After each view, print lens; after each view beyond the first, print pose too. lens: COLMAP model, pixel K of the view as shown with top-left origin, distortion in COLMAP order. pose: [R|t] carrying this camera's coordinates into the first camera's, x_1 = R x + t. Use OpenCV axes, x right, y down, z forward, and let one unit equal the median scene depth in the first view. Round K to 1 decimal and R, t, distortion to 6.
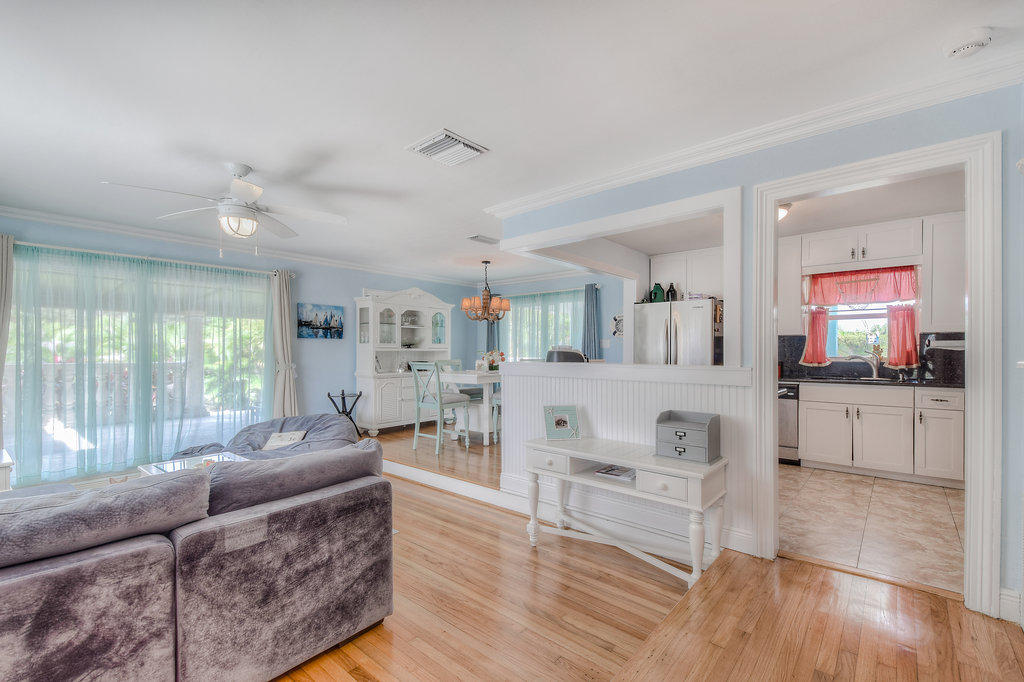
lens RADIAL K [[454.9, 0, 513.8], [0, 454.9, 347.1], [0, 0, 1]] dist [0.005900, -0.001590]
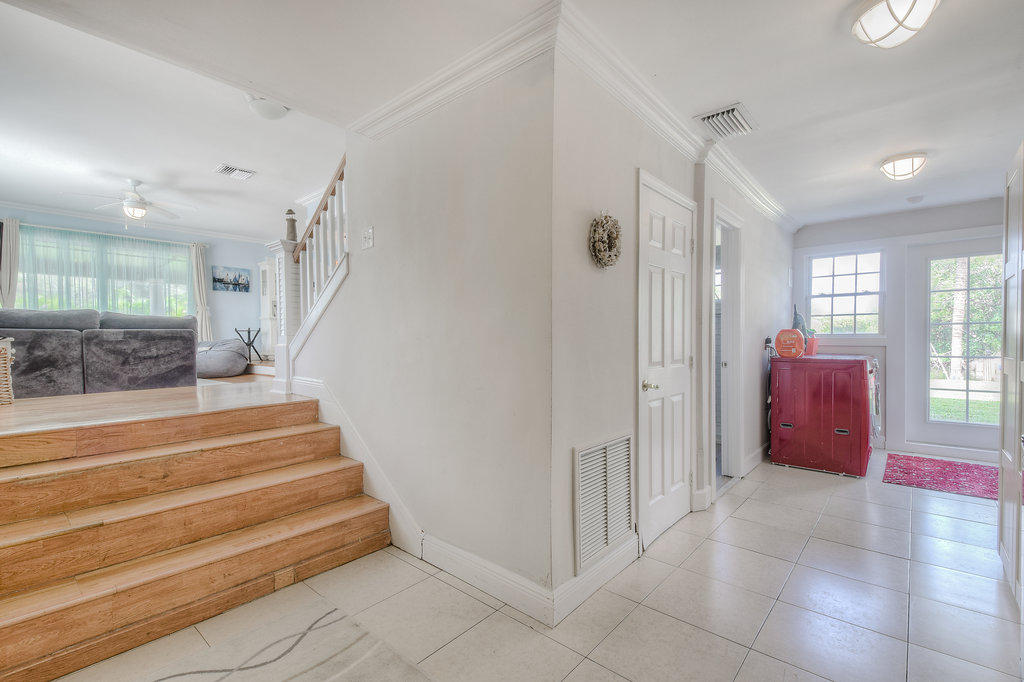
lens RADIAL K [[454.9, 0, 507.9], [0, 454.9, 345.9], [0, 0, 1]] dist [0.005900, -0.001590]
pose [[0.999887, -0.004443, -0.014337, 0.498400], [0.004843, 0.999596, 0.027995, 0.125139], [0.014207, -0.028061, 0.999505, -0.456854]]
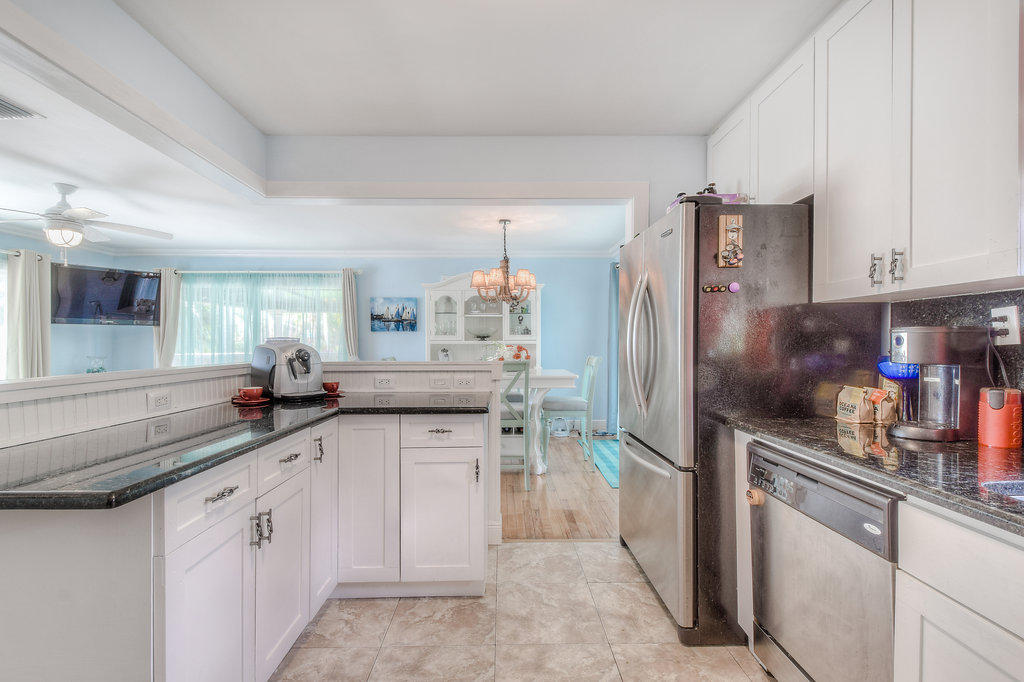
lens RADIAL K [[454.9, 0, 509.4], [0, 454.9, 345.2], [0, 0, 1]] dist [0.005900, -0.001590]
pose [[0.655093, 0.001017, -0.755548, 0.532520], [0.005557, 0.999966, 0.006164, 0.006983], [0.755528, -0.008237, 0.655065, 0.572019]]
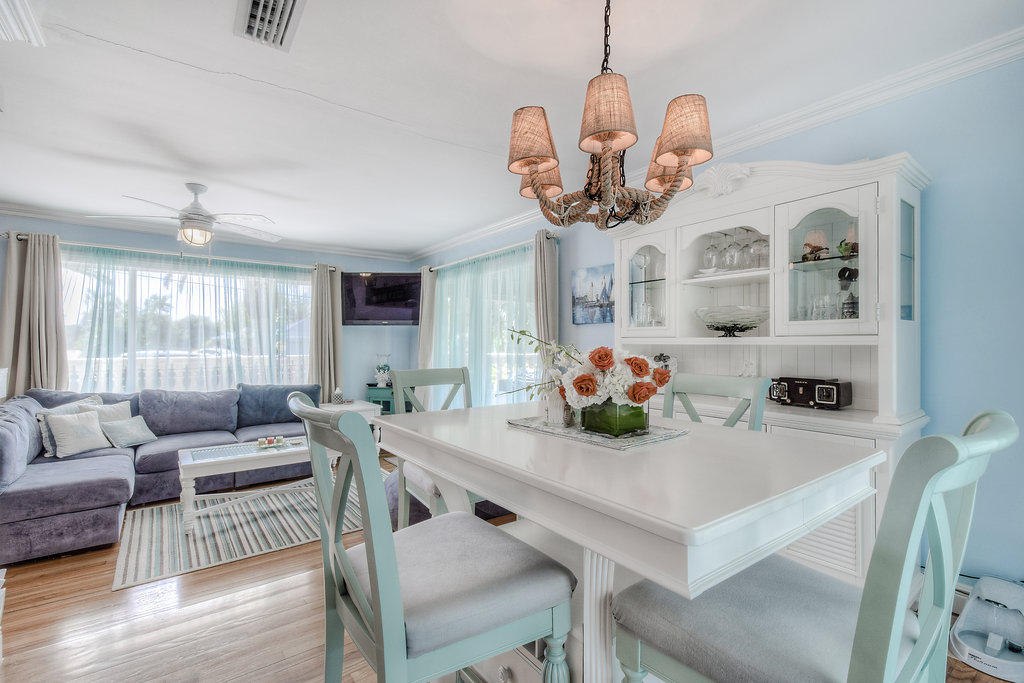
lens RADIAL K [[454.9, 0, 518.6], [0, 454.9, 344.2], [0, 0, 1]] dist [0.005900, -0.001590]
pose [[-0.200867, -0.003263, -0.979613, 0.189259], [0.001068, 0.999993, -0.003550, 0.010831], [0.979618, -0.001760, -0.200862, 1.082494]]
